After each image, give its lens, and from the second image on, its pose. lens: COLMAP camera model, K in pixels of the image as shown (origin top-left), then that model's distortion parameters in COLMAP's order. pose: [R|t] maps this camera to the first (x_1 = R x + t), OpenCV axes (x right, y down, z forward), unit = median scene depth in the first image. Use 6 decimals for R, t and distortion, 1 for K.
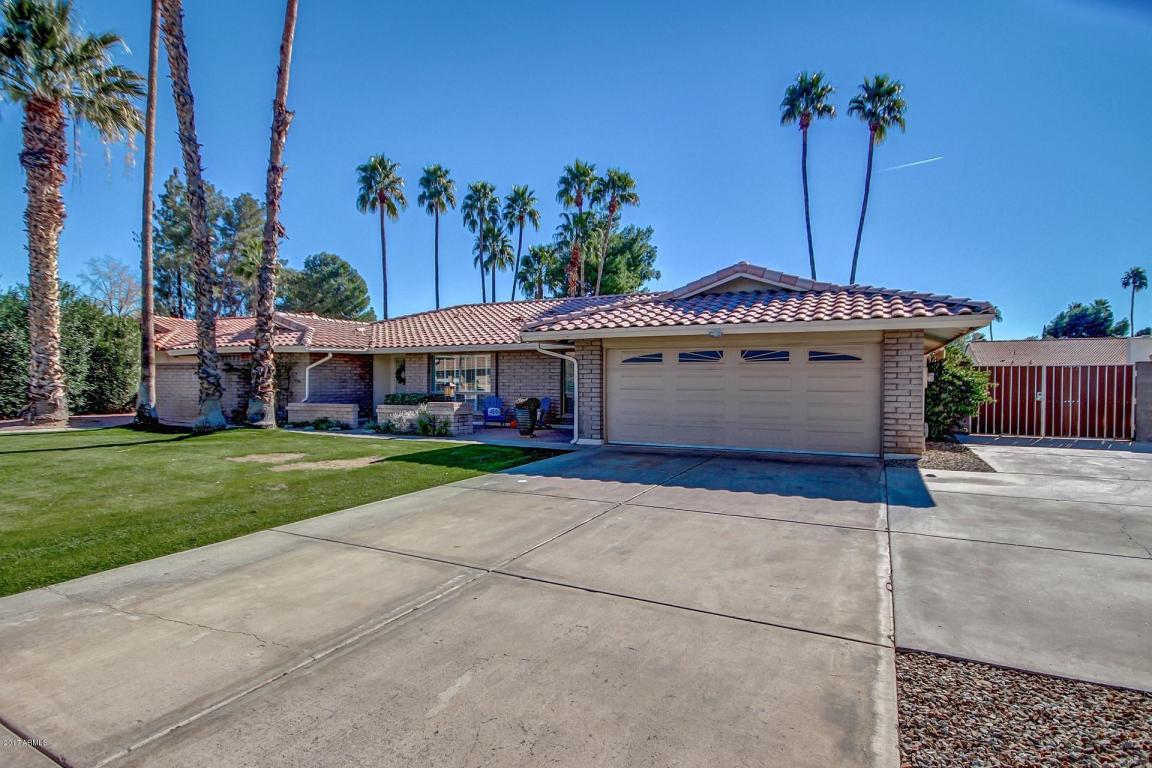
lens RADIAL K [[597.5, 0, 581.4], [0, 597.5, 386.2], [0, 0, 1]] dist [0.013215, -0.000606]
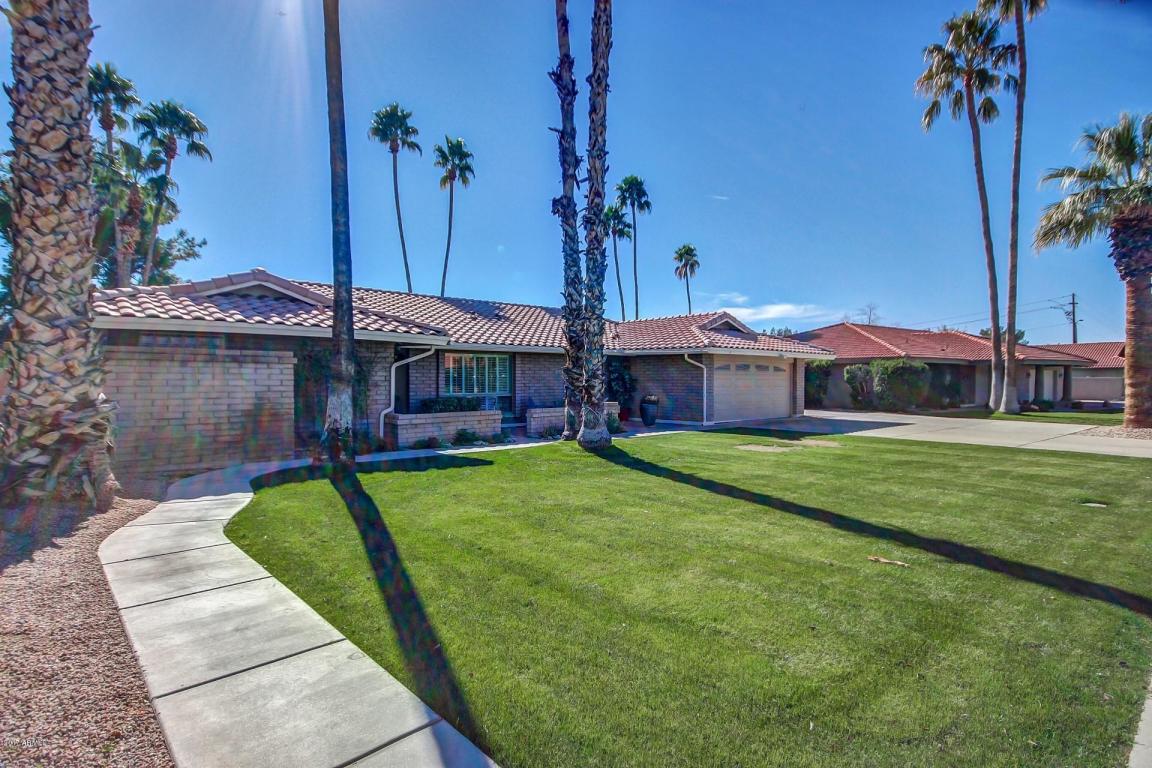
lens RADIAL K [[597.5, 0, 581.4], [0, 597.5, 386.2], [0, 0, 1]] dist [0.013215, -0.000606]
pose [[0.362723, -0.011218, 0.931830, -1.127221], [0.010789, 0.999911, 0.007838, -0.009732], [-0.931835, 0.007210, 0.362812, 0.585271]]
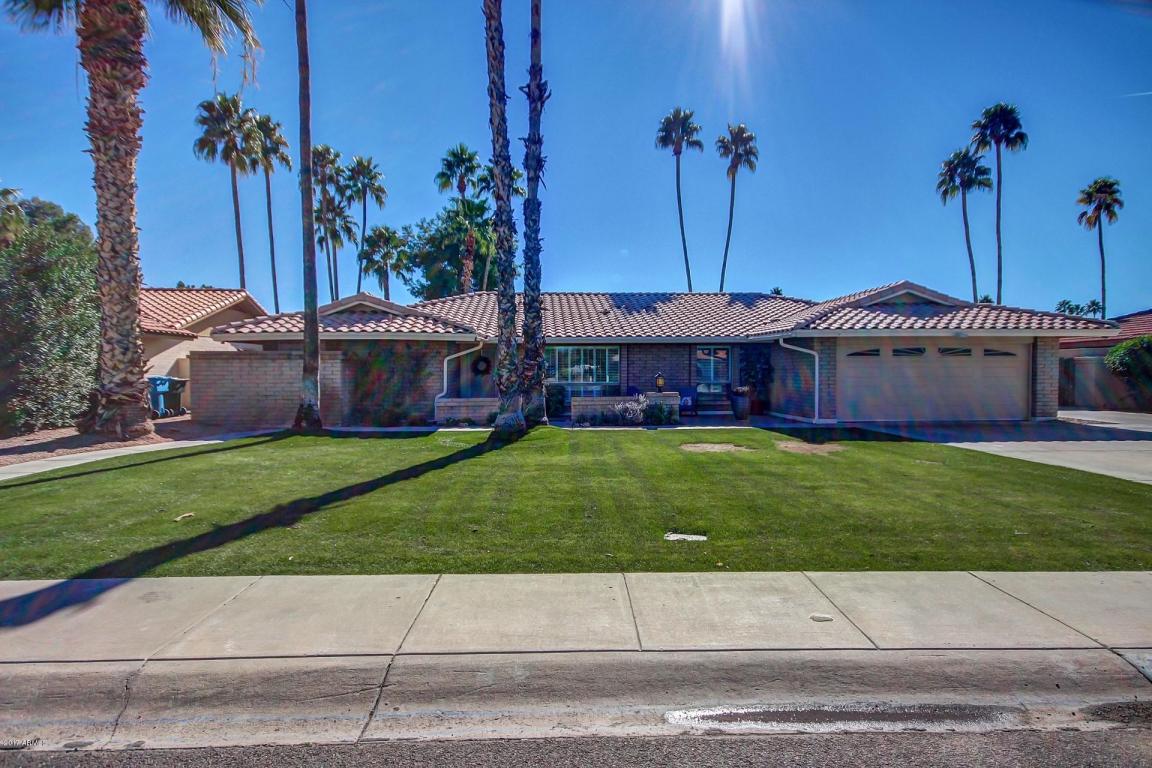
lens RADIAL K [[597.5, 0, 581.4], [0, 597.5, 386.2], [0, 0, 1]] dist [0.013215, -0.000606]
pose [[0.871340, -0.017197, 0.490378, -0.780048], [0.010747, 0.999815, 0.015966, -0.002090], [-0.490561, -0.008641, 0.871364, 0.146510]]
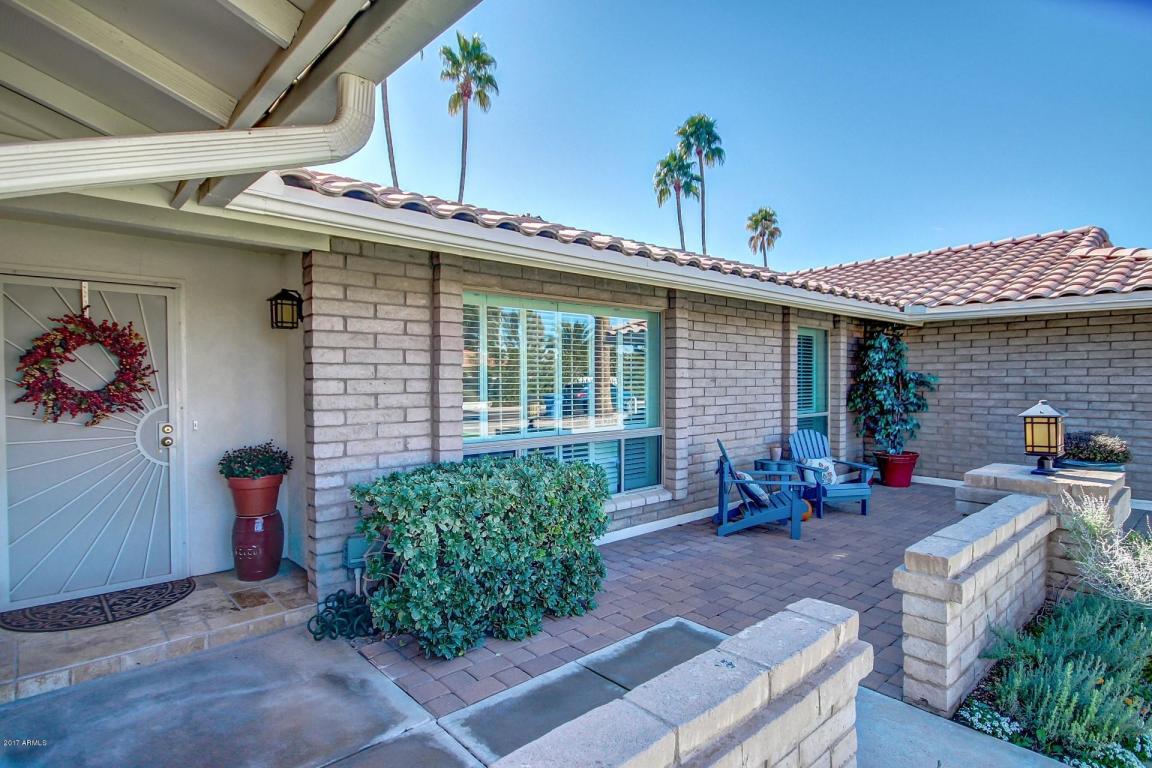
lens RADIAL K [[597.5, 0, 581.4], [0, 597.5, 386.2], [0, 0, 1]] dist [0.013215, -0.000606]
pose [[0.377835, -0.010731, 0.925811, -0.505330], [0.012410, 0.999902, 0.006525, -0.018132], [-0.925790, 0.009024, 0.377931, 1.010621]]
